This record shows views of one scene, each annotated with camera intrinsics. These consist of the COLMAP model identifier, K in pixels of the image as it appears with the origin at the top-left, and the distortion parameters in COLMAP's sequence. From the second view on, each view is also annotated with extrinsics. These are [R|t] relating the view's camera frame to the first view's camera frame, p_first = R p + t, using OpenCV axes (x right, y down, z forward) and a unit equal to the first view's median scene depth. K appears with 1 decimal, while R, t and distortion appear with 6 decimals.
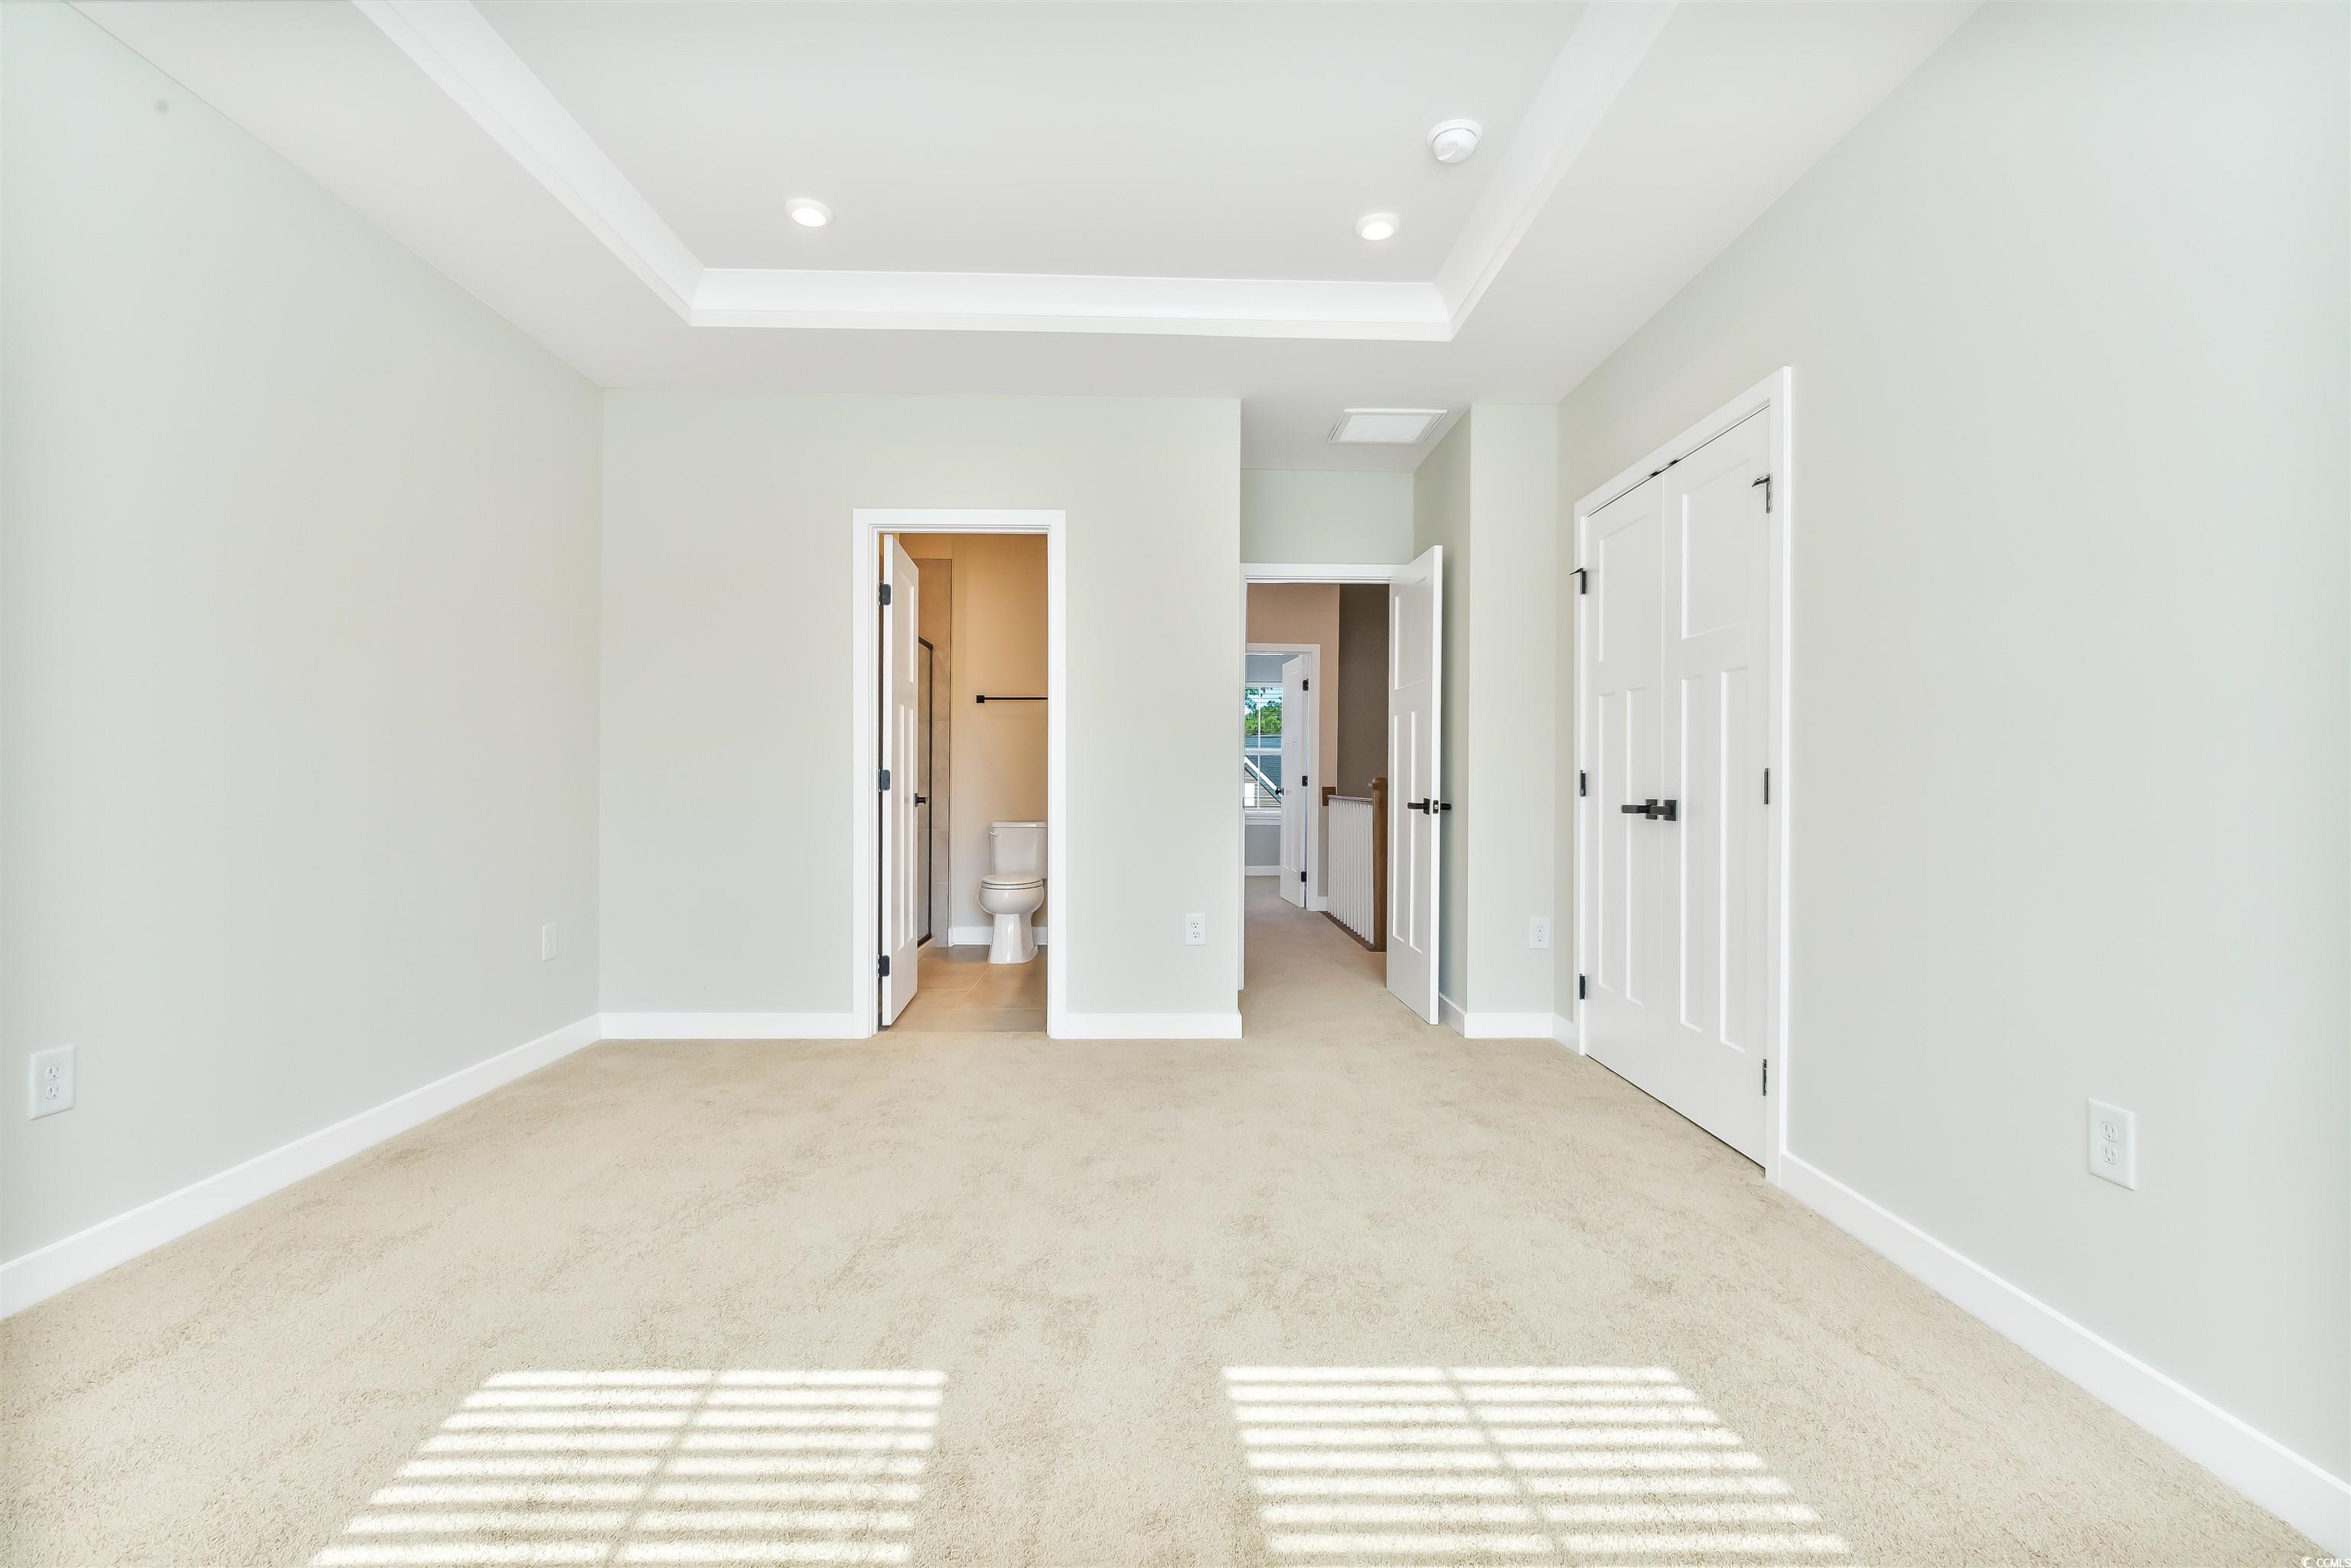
lens RADIAL K [[1066.0, 0, 1178.7], [0, 1066.0, 778.3], [0, 0, 1]] dist [0.002595, 0.001088]
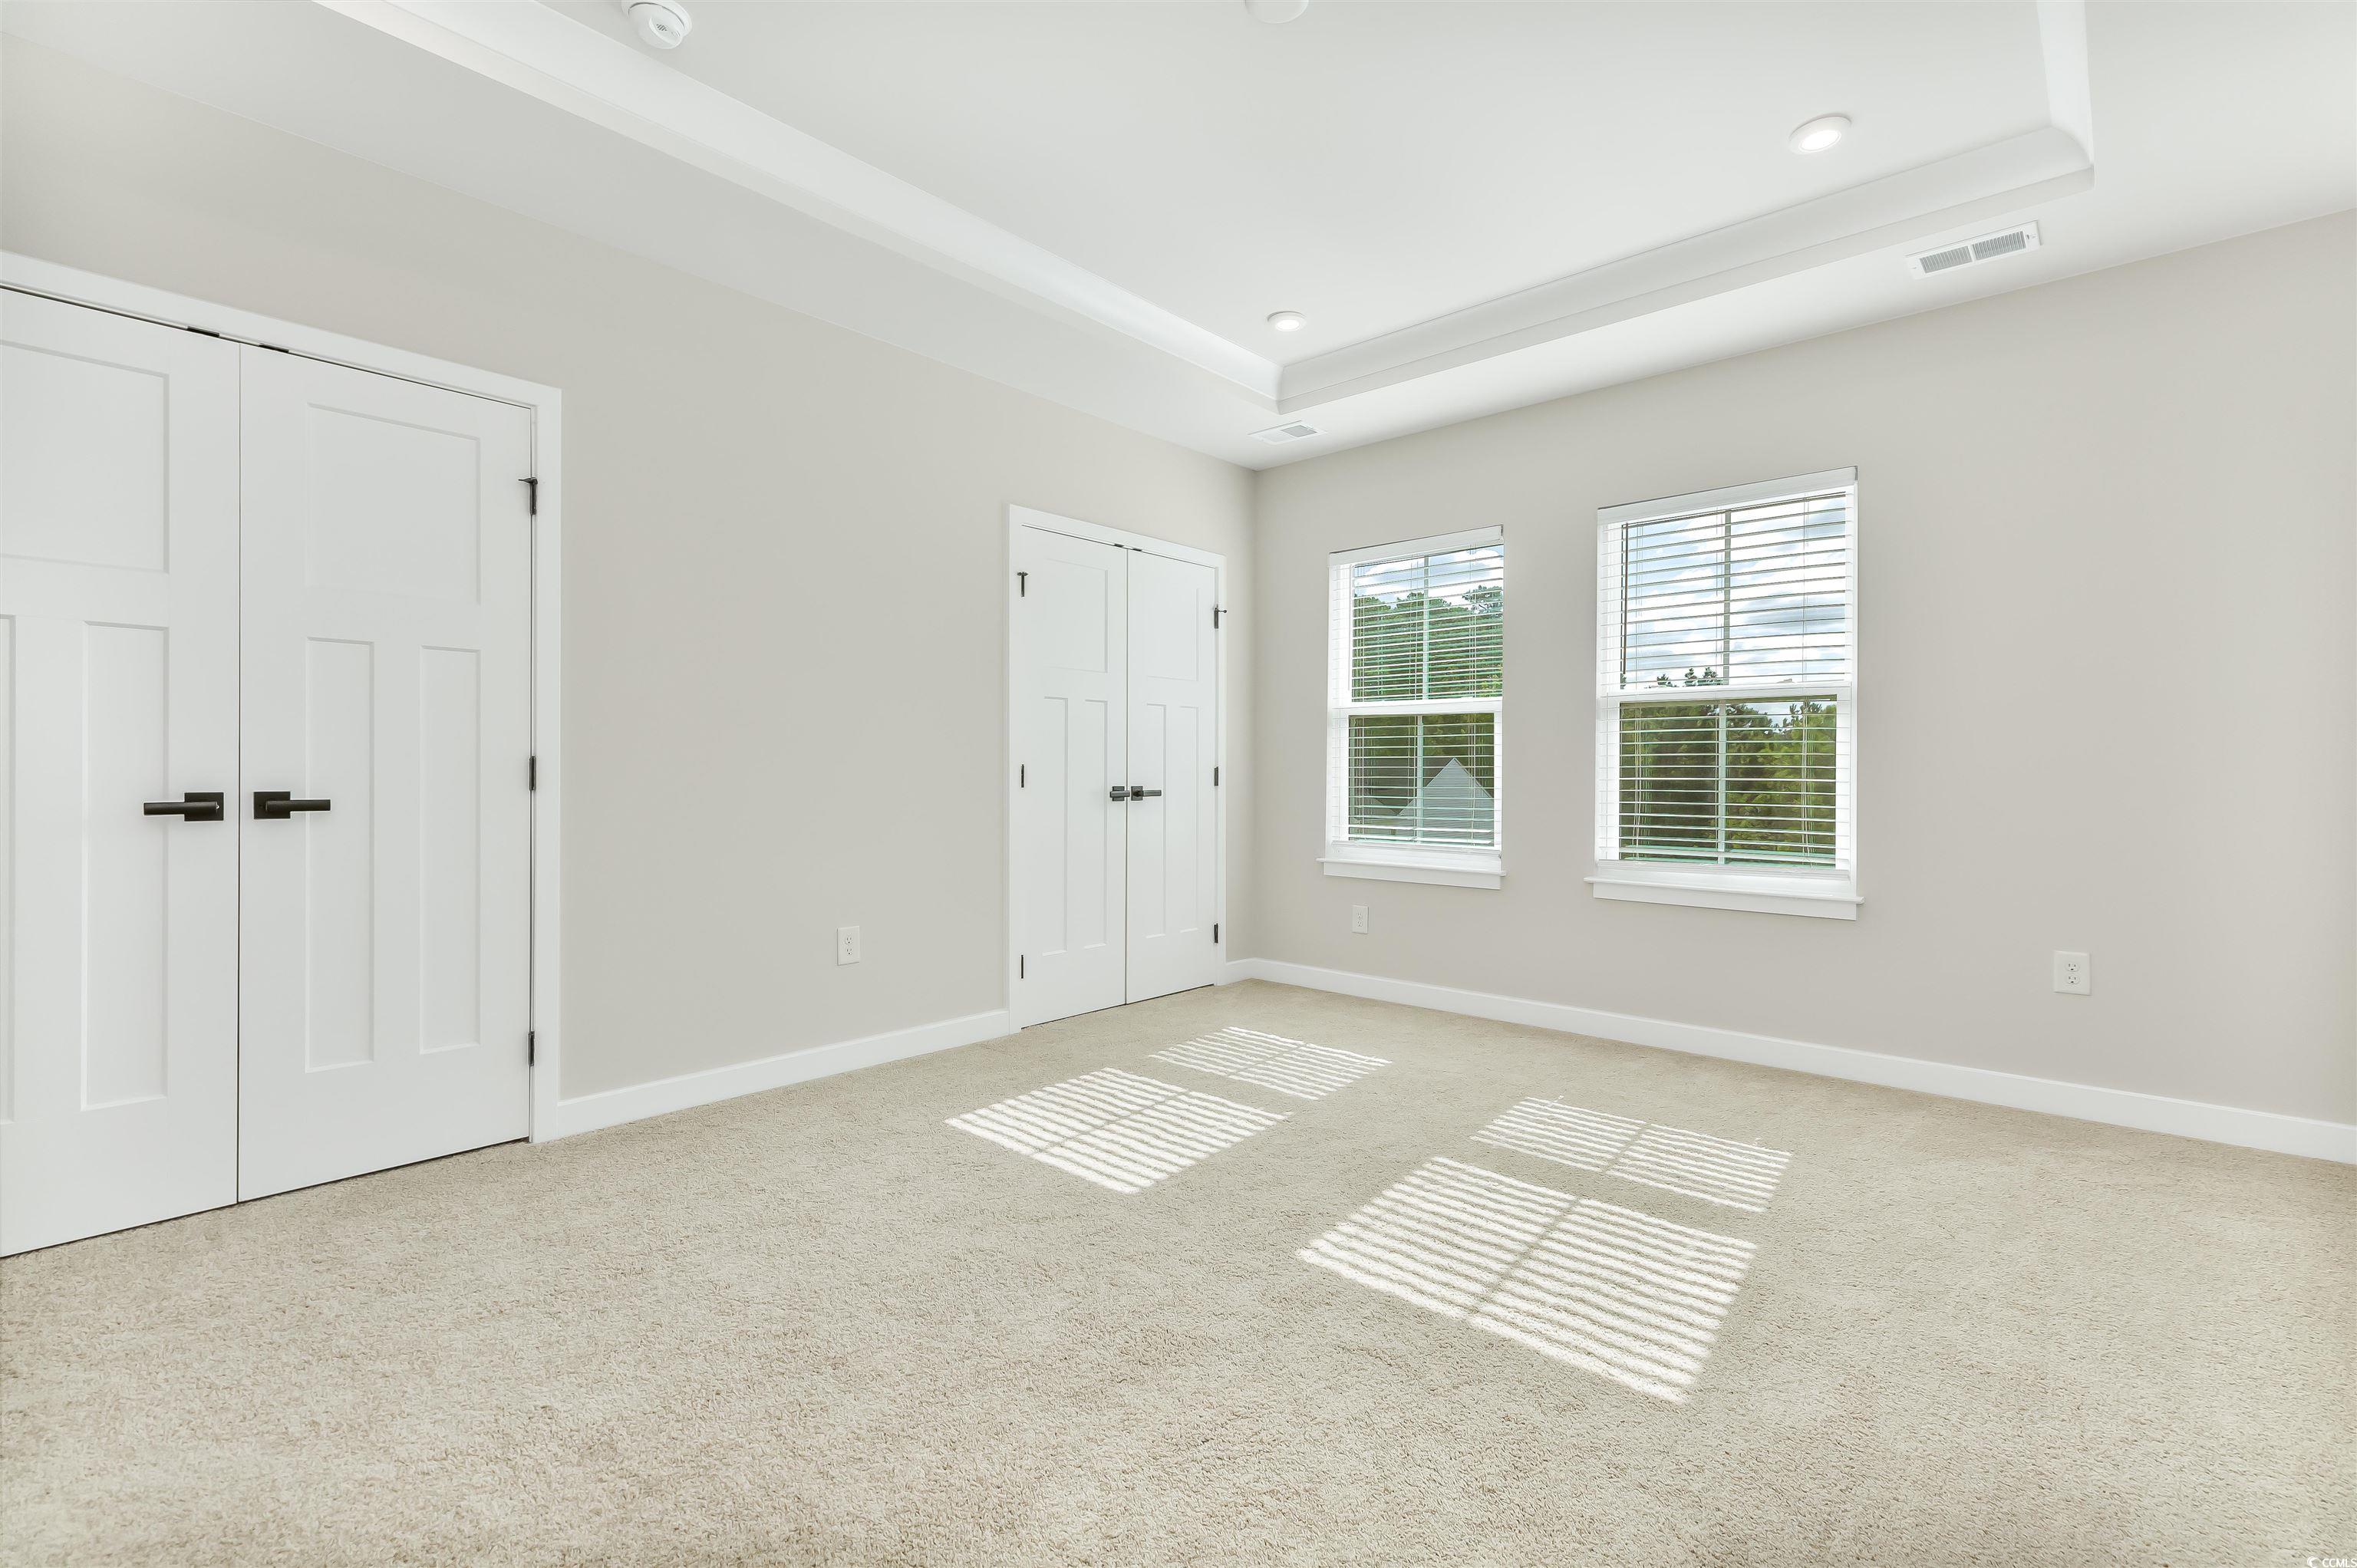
lens RADIAL K [[1049.8, 0, 1175.0], [0, 1049.8, 778.3], [0, 0, 1]] dist [0.032757, 0.000493]
pose [[-0.728426, -0.015264, 0.684955, -0.442385], [-0.010264, 0.999883, 0.011366, -0.004286], [-0.685048, 0.001250, -0.728497, 0.927392]]
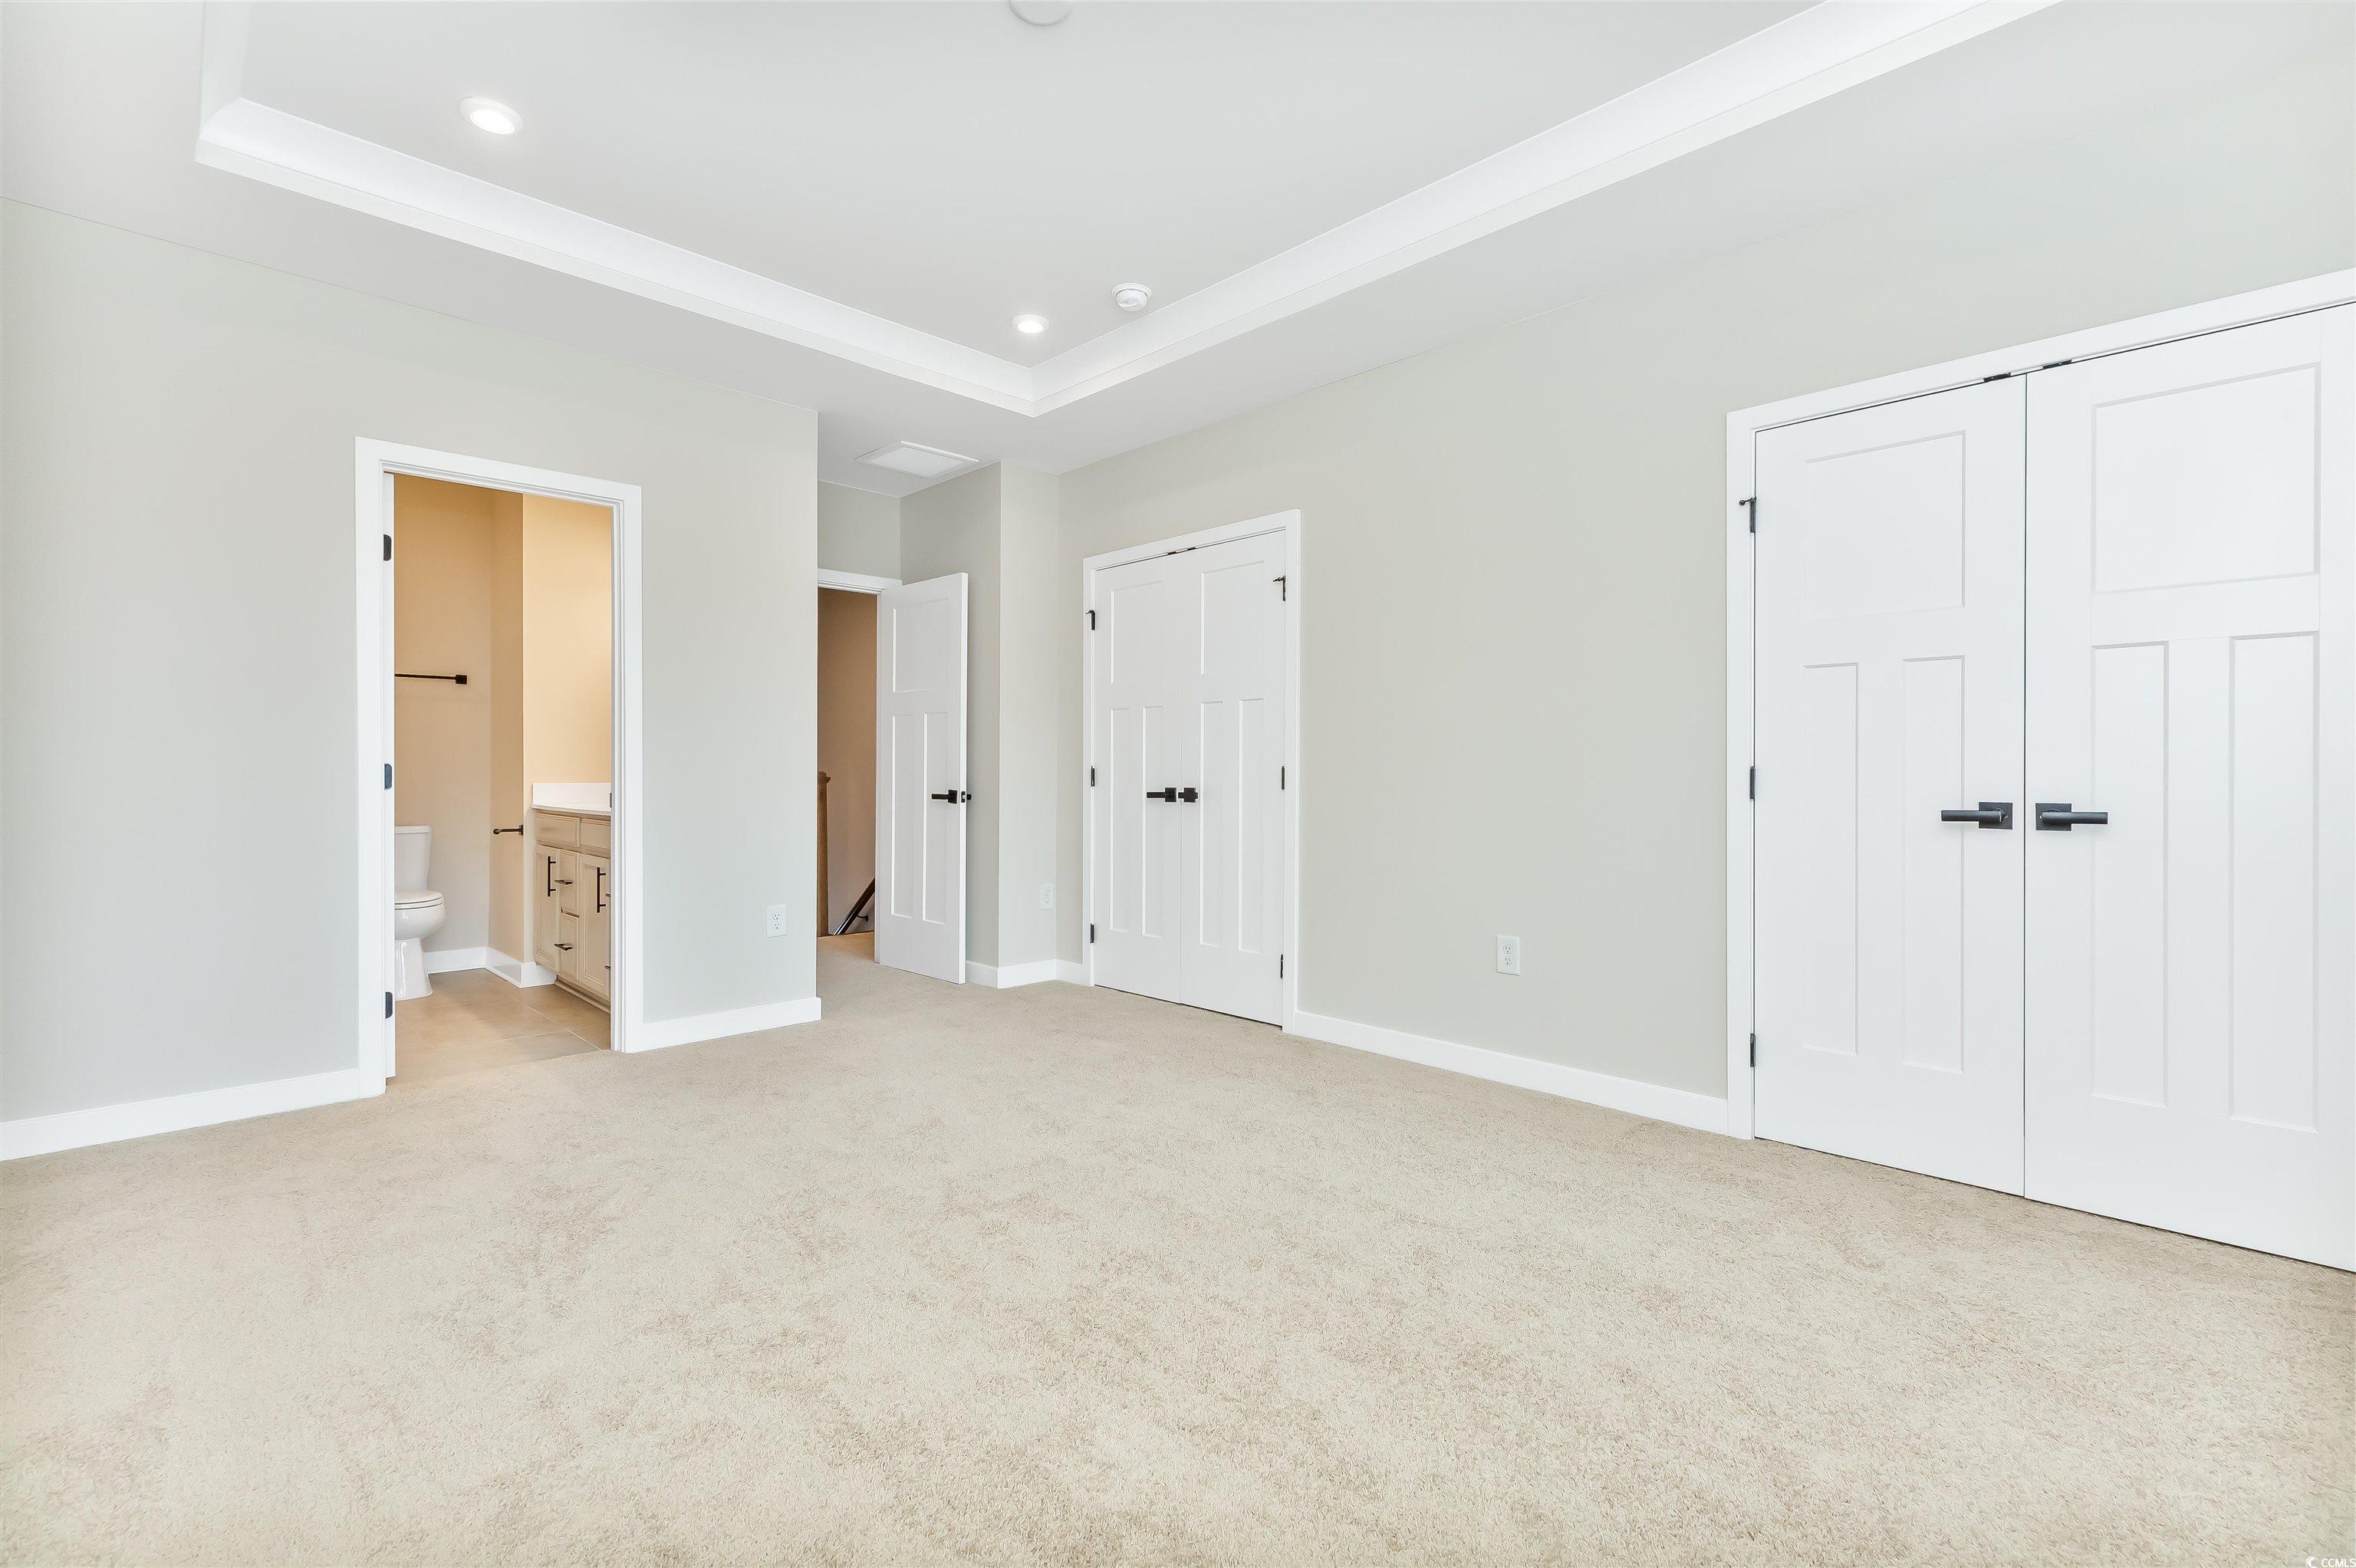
lens RADIAL K [[1069.3, 0, 1173.3], [0, 1069.3, 772.8], [0, 0, 1]] dist [0.019642, 0.000315]
pose [[0.726689, -0.002345, 0.686963, -0.439224], [0.001379, 0.999997, 0.001955, -0.001842], [-0.686965, -0.000473, 0.726690, -0.010228]]
